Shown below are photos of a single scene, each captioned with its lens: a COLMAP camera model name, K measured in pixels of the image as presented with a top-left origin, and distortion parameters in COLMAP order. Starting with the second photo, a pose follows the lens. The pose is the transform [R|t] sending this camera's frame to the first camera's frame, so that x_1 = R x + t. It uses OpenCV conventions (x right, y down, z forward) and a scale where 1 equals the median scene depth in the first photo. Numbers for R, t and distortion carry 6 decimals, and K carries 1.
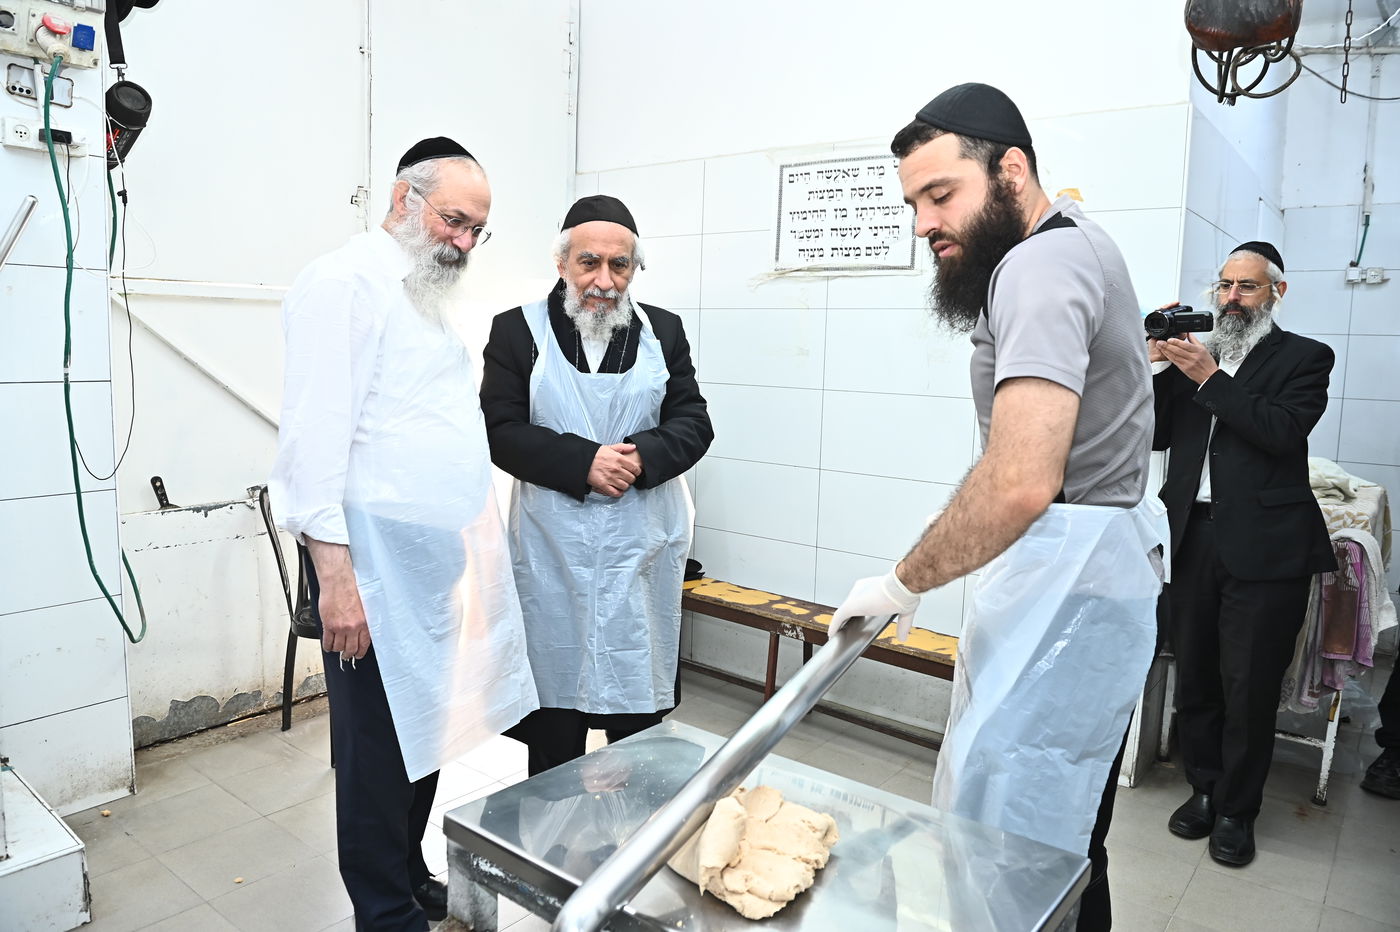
lens RADIAL K [[968.7, 0, 699.7], [0, 968.7, 464.8], [0, 0, 1]] dist [-0.047557, 0.002238]
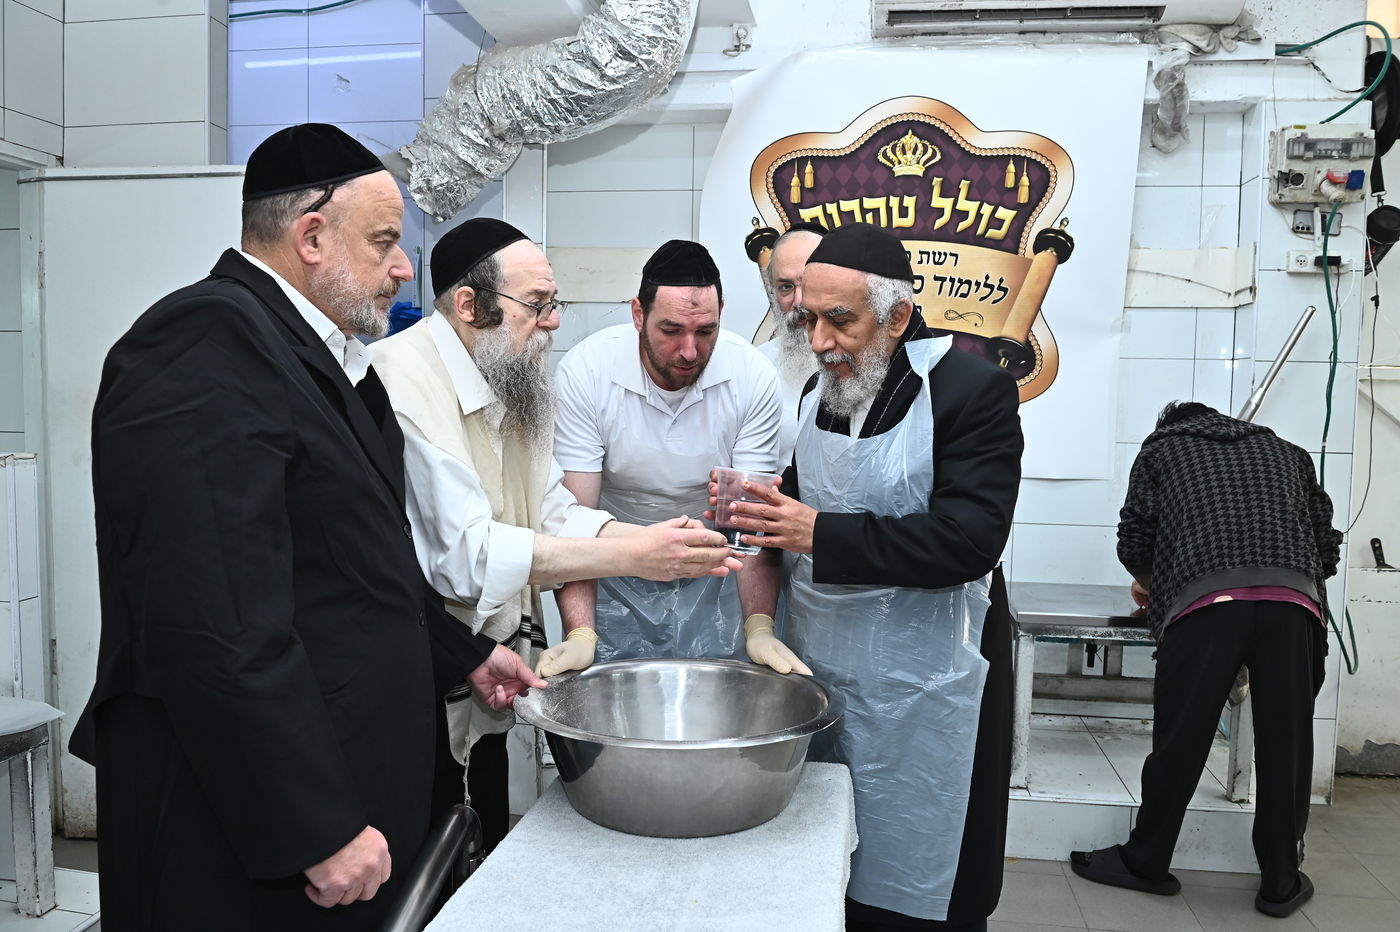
lens RADIAL K [[1066.0, 0, 692.4], [0, 1066.0, 472.1], [0, 0, 1]] dist [-0.028846, -0.003260]
pose [[0.505399, 0.042516, -0.861838, 0.101341], [-0.106414, 0.994232, -0.013357, 0.038221], [0.856299, 0.098462, 0.507008, -0.355685]]
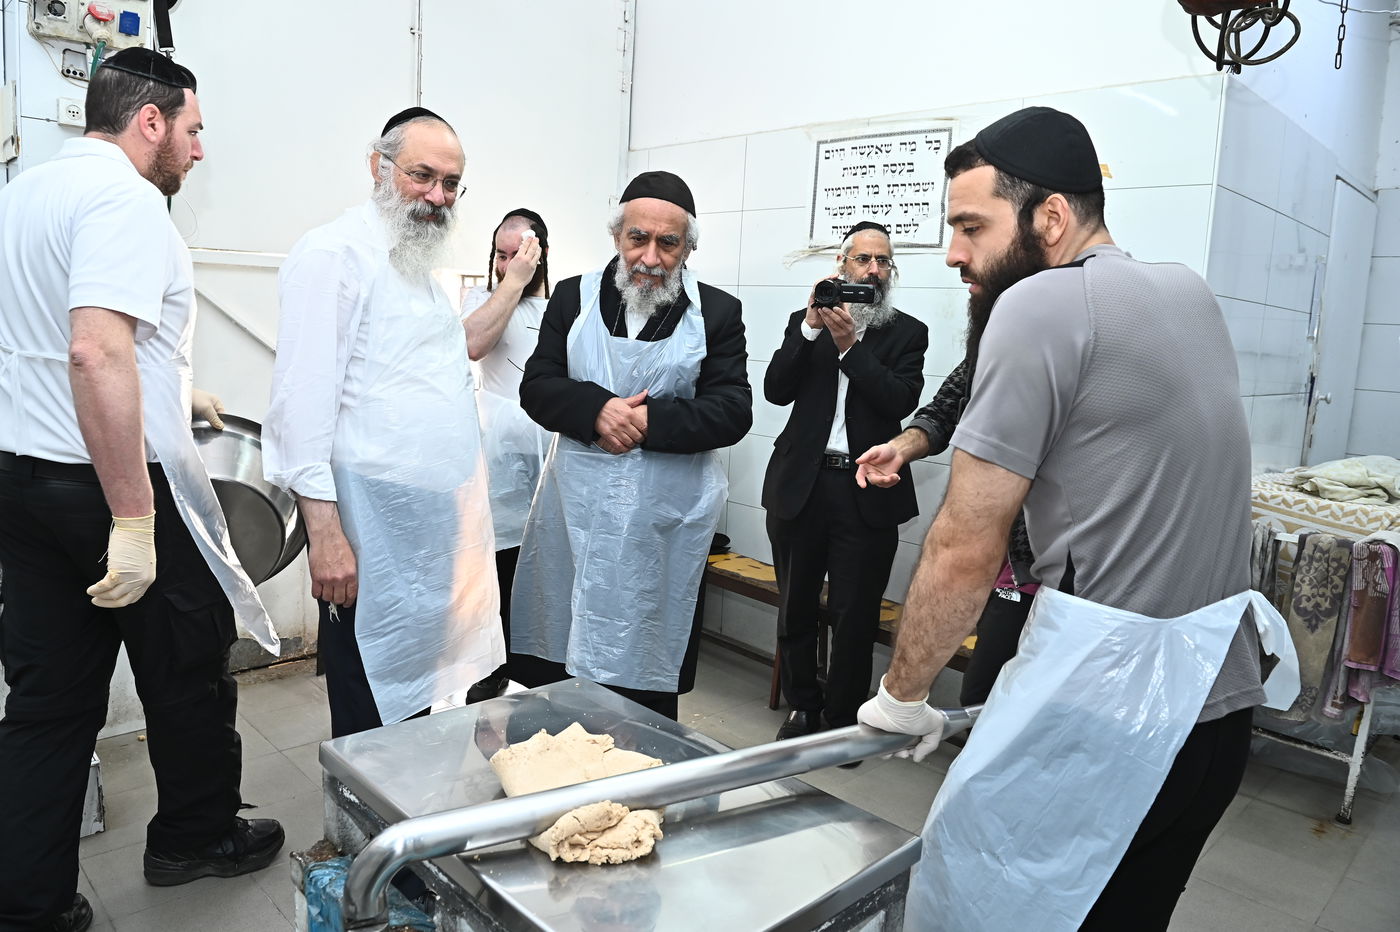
lens RADIAL K [[968.7, 0, 700.5], [0, 968.7, 466.1], [0, 0, 1]] dist [-0.047557, 0.002238]
pose [[0.991702, 0.037612, -0.122930, 0.123857], [-0.035087, 0.999128, 0.022645, 0.005944], [0.123675, -0.018144, 0.992157, -0.004391]]
